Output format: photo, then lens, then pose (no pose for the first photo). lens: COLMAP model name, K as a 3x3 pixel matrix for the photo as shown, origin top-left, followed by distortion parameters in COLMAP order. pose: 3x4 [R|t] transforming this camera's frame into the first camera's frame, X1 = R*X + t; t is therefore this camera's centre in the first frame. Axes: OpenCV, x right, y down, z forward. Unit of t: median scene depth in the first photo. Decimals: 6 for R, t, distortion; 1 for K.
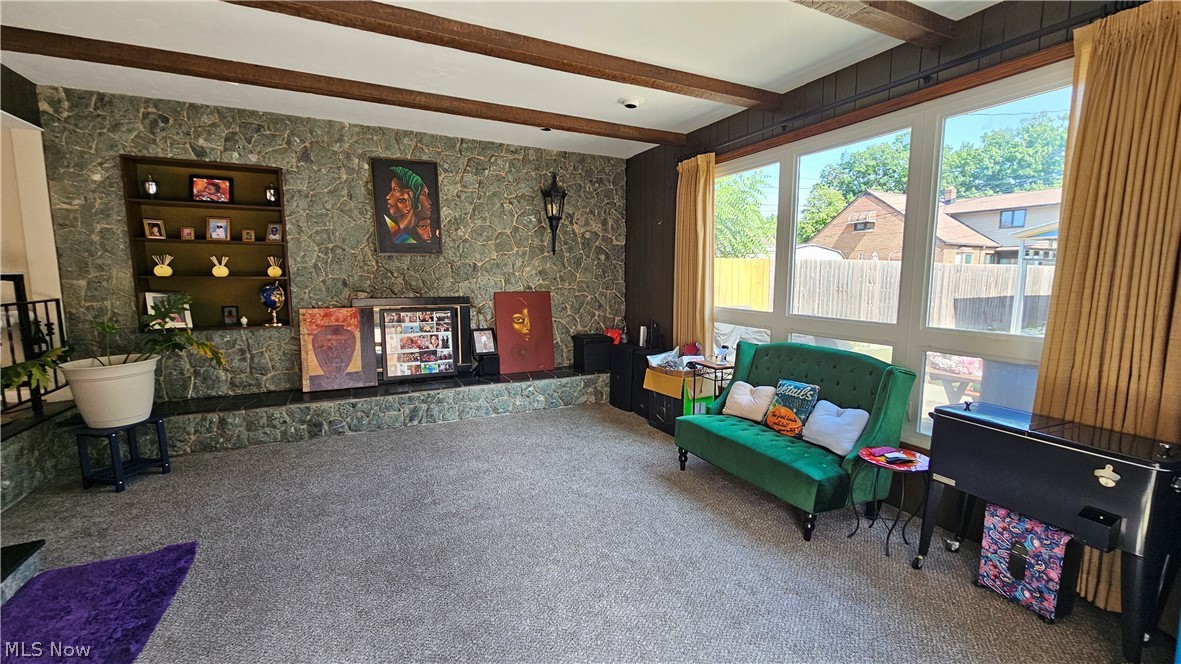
lens RADIAL K [[487.1, 0, 597.3], [0, 487.1, 331.9], [0, 0, 1]] dist [0.004455, -0.001907]
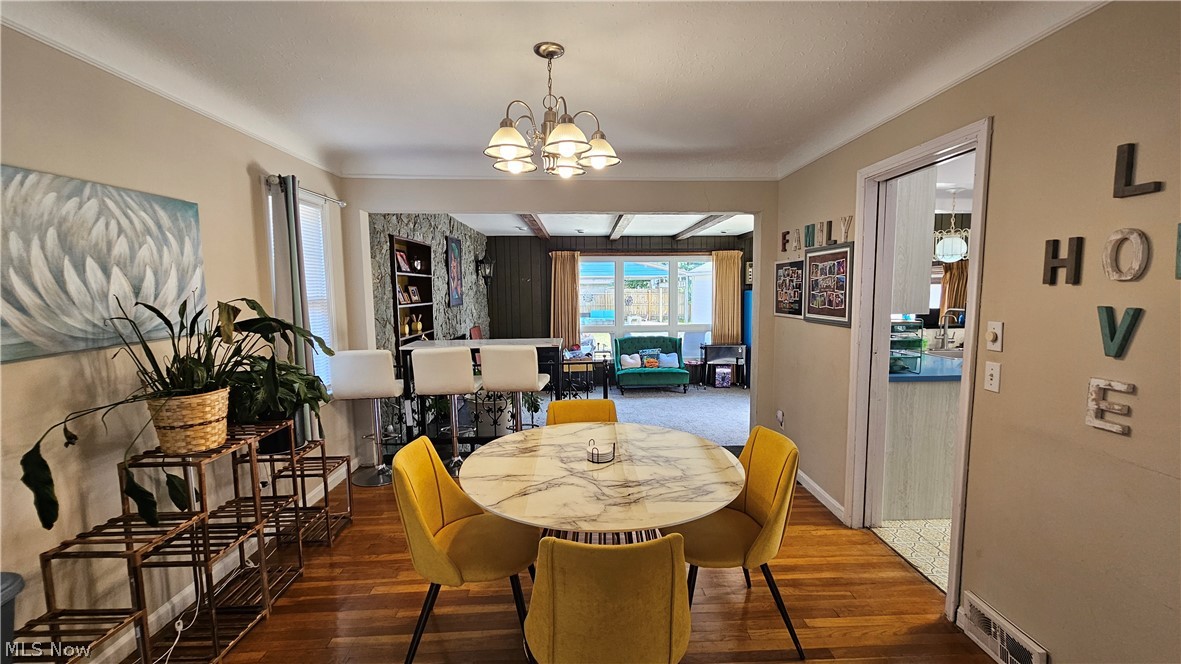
lens RADIAL K [[487.1, 0, 596.1], [0, 487.1, 331.1], [0, 0, 1]] dist [0.004455, -0.001907]
pose [[0.419482, -0.091185, 0.903172, -1.544592], [0.119907, 0.991790, 0.044440, -0.109383], [-0.899810, 0.089655, 0.426971, 0.079395]]
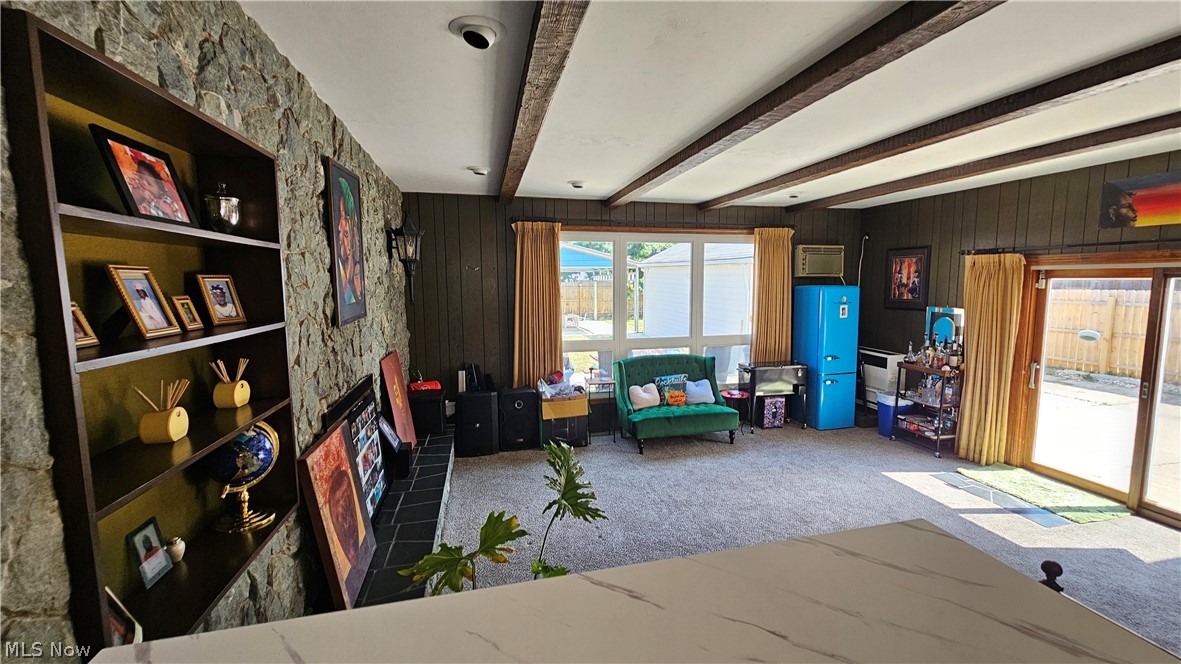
lens RADIAL K [[487.1, 0, 600.9], [0, 487.1, 327.4], [0, 0, 1]] dist [0.004455, -0.001907]
pose [[0.222446, -0.101627, 0.969634, -0.964996], [0.123229, 0.989507, 0.075440, -0.168414], [-0.967126, 0.102706, 0.232635, 0.591261]]
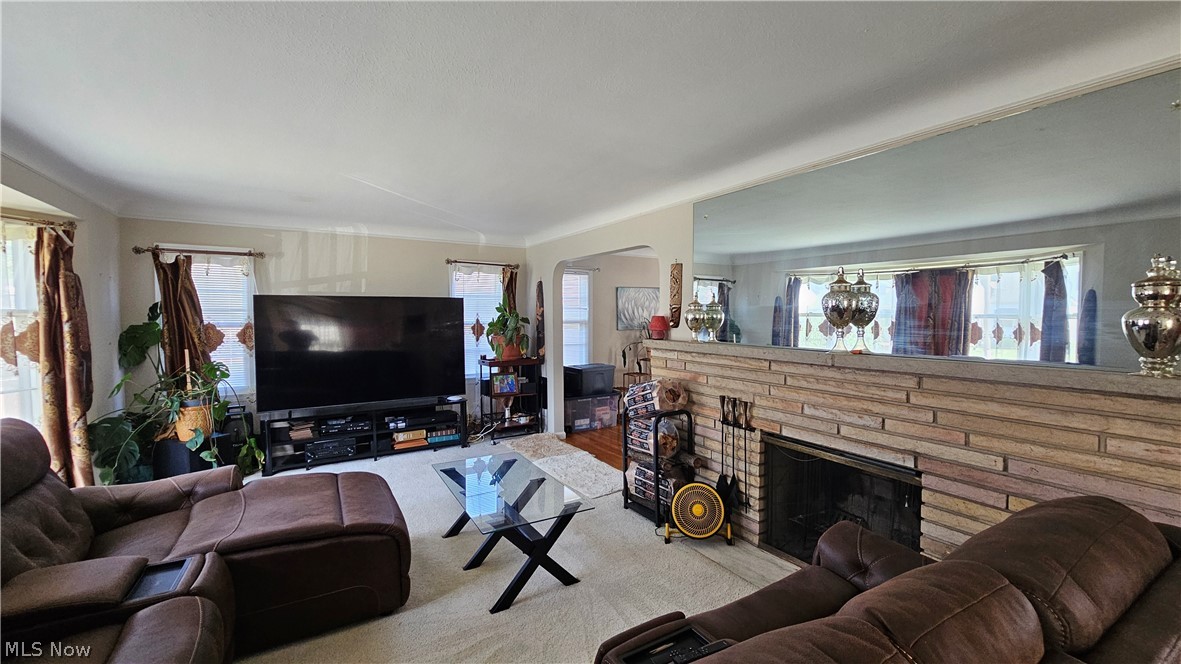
lens RADIAL K [[487.1, 0, 594.5], [0, 487.1, 335.0], [0, 0, 1]] dist [0.004455, -0.001907]
pose [[0.996977, -0.005650, 0.077488, -1.620577], [0.011334, 0.997259, -0.073119, 0.003835], [-0.076862, 0.073777, 0.994308, -0.924027]]
